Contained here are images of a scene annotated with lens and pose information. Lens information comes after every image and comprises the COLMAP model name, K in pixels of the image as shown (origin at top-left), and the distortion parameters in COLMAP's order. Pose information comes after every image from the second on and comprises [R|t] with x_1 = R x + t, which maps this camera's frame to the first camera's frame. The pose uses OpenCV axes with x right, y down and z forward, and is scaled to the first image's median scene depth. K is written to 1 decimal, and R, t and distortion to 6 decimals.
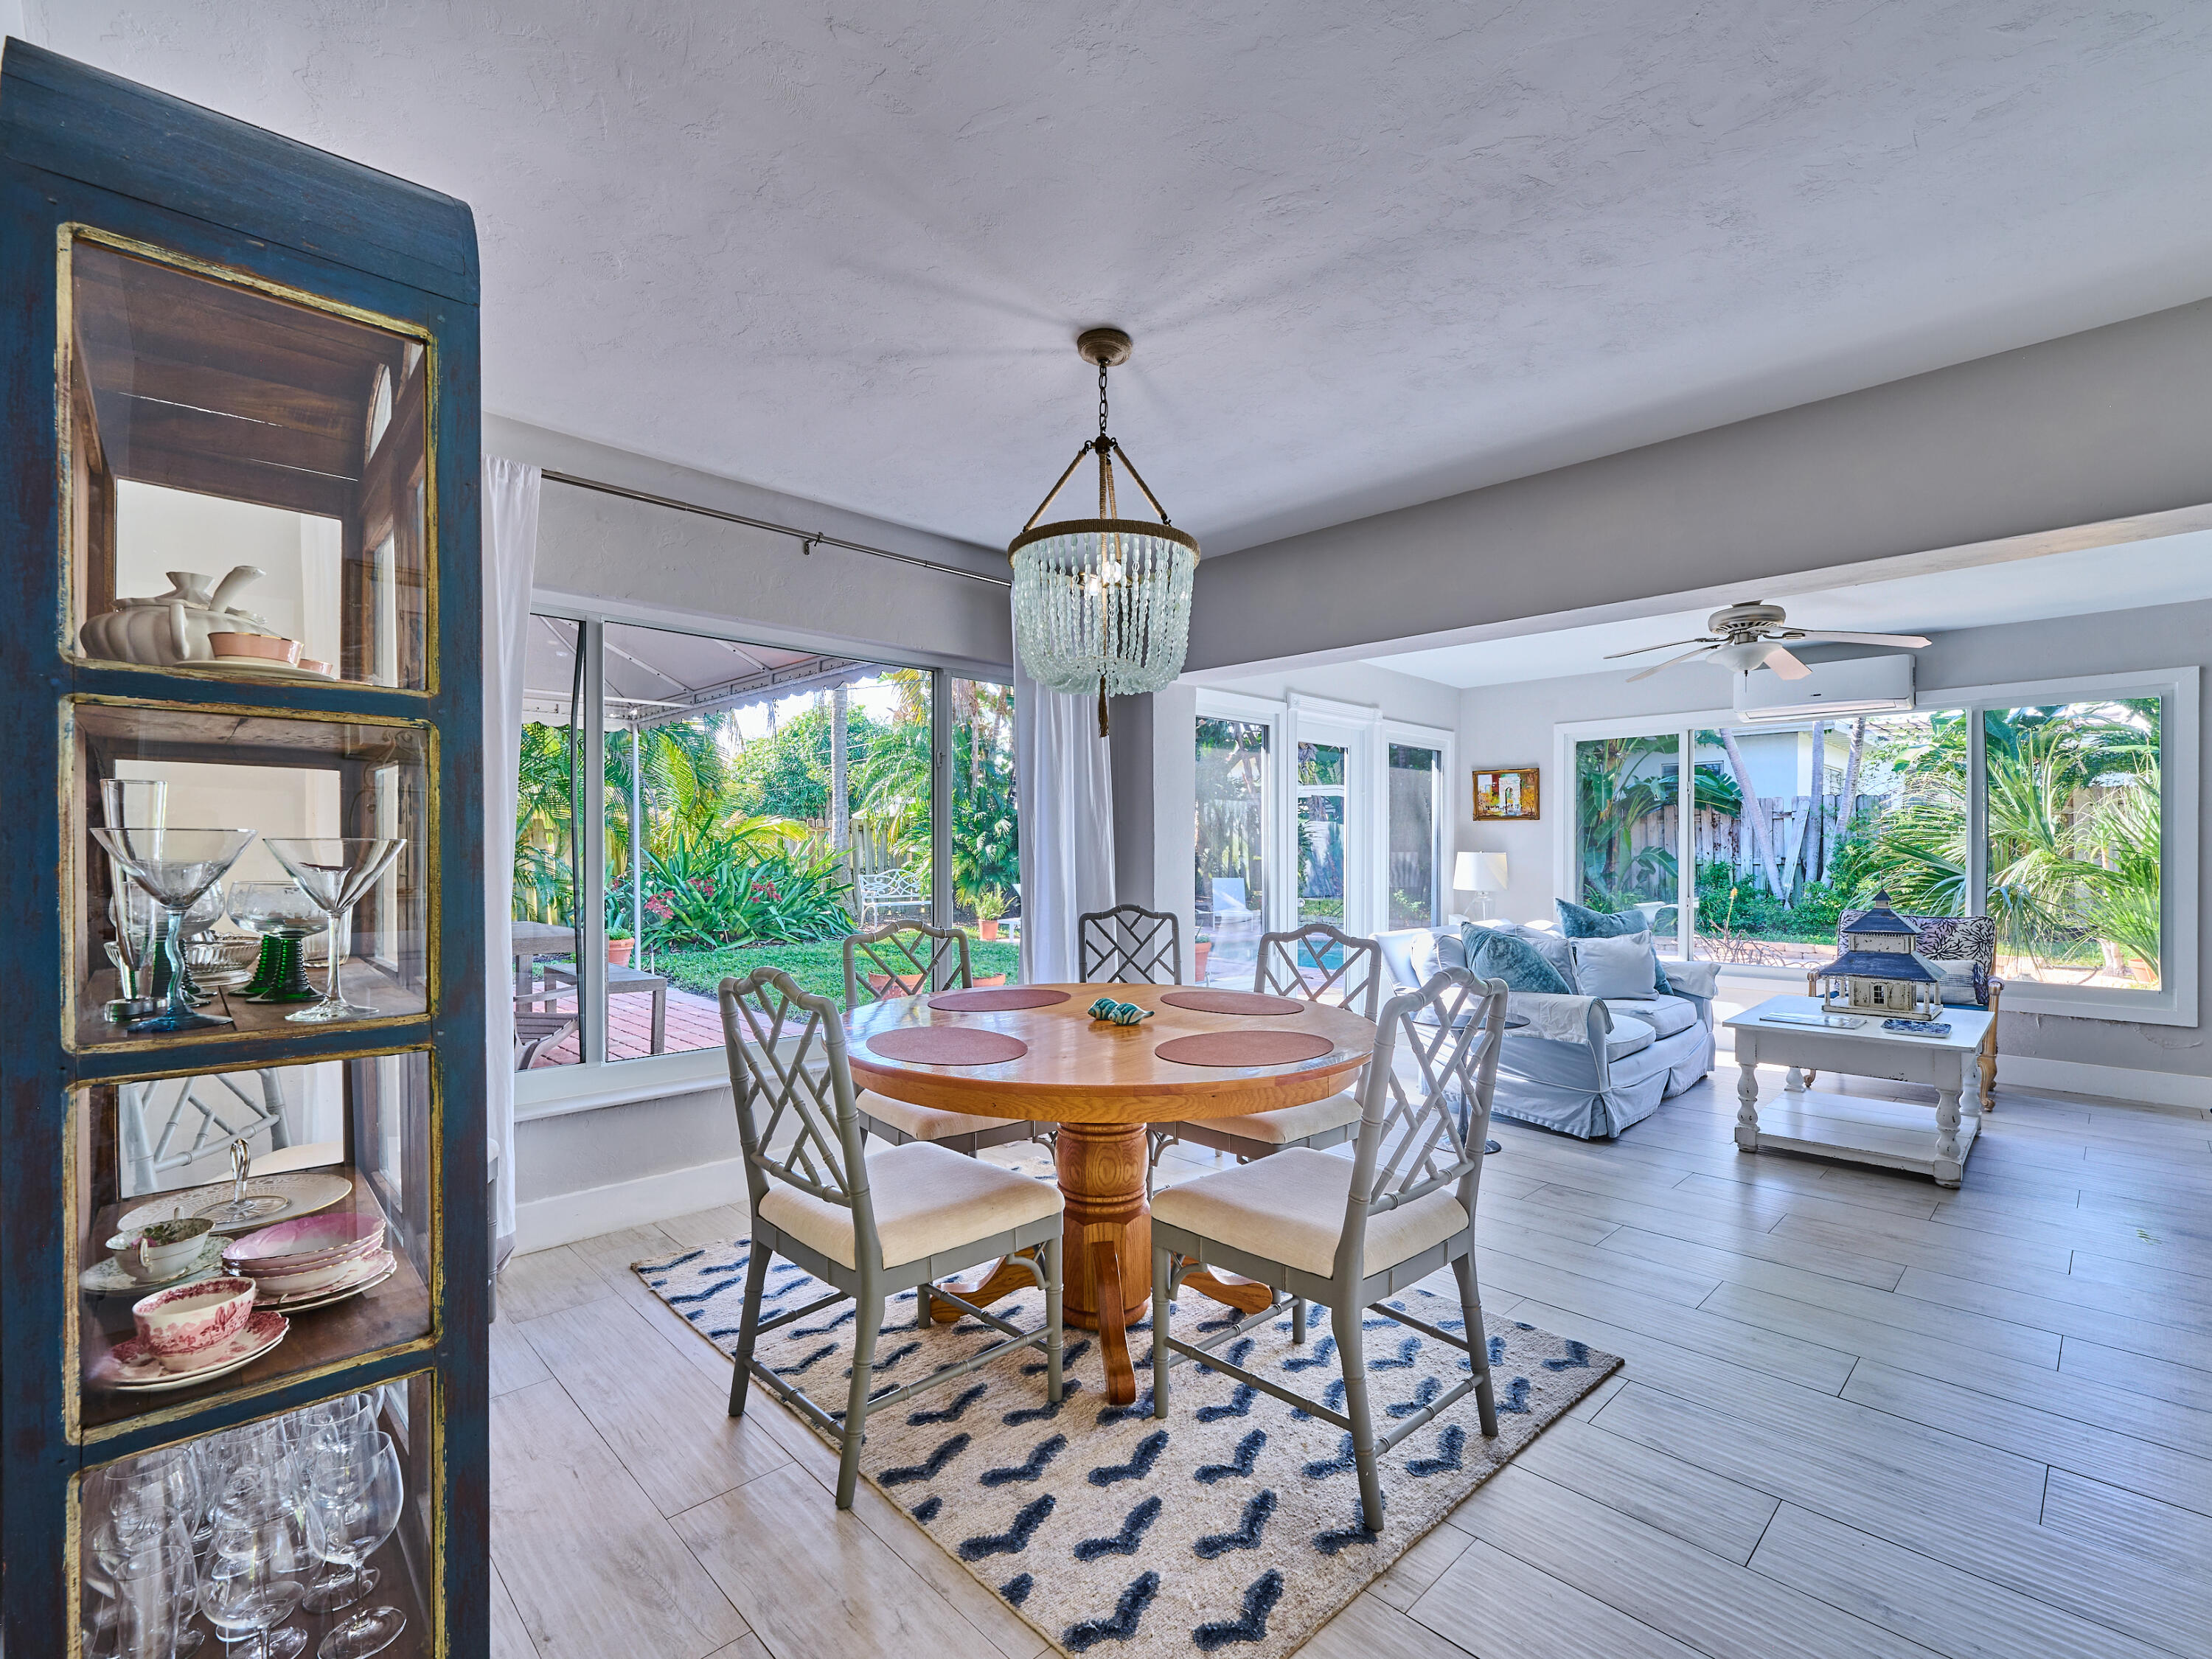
lens RADIAL K [[996.5, 0, 1087.8], [0, 996.5, 841.7], [0, 0, 1]] dist [0.002900, -0.000943]
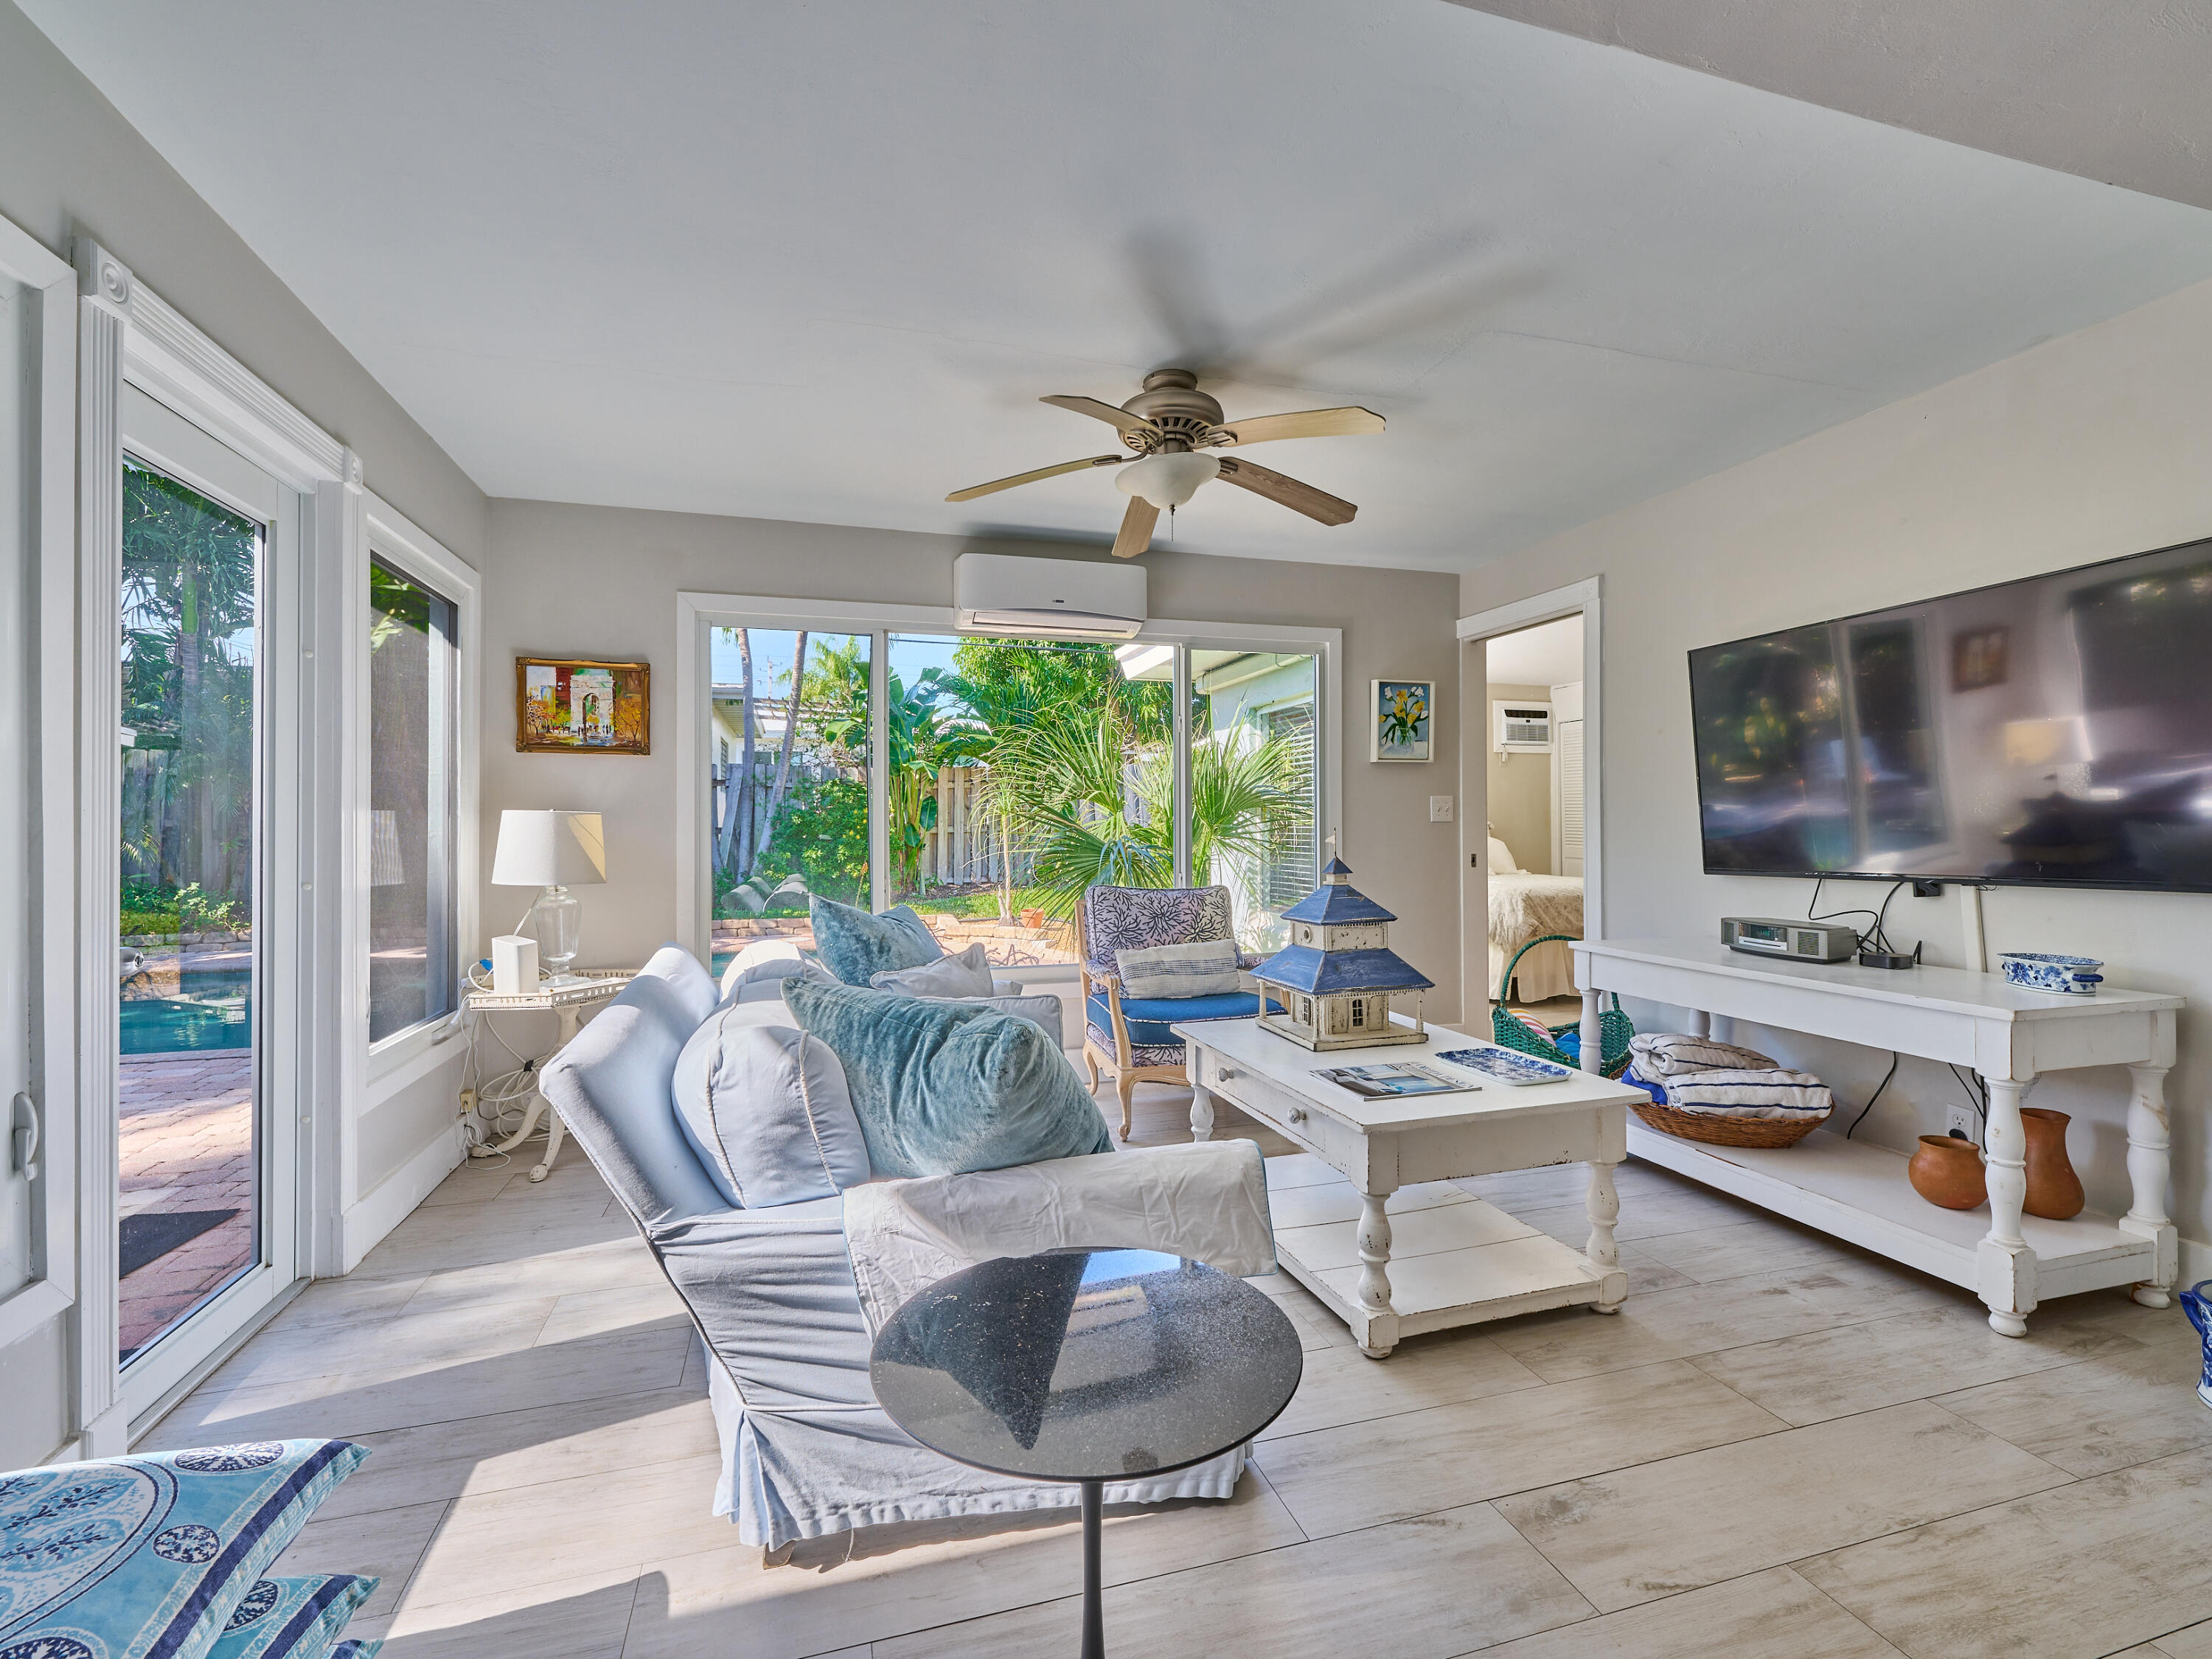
lens RADIAL K [[996.5, 0, 1087.8], [0, 996.5, 841.7], [0, 0, 1]] dist [0.002900, -0.000943]
pose [[0.475199, -0.015530, 0.879741, 0.067939], [-0.005315, 0.999775, 0.020519, 0.014540], [-0.879862, -0.014426, 0.475010, 0.497139]]
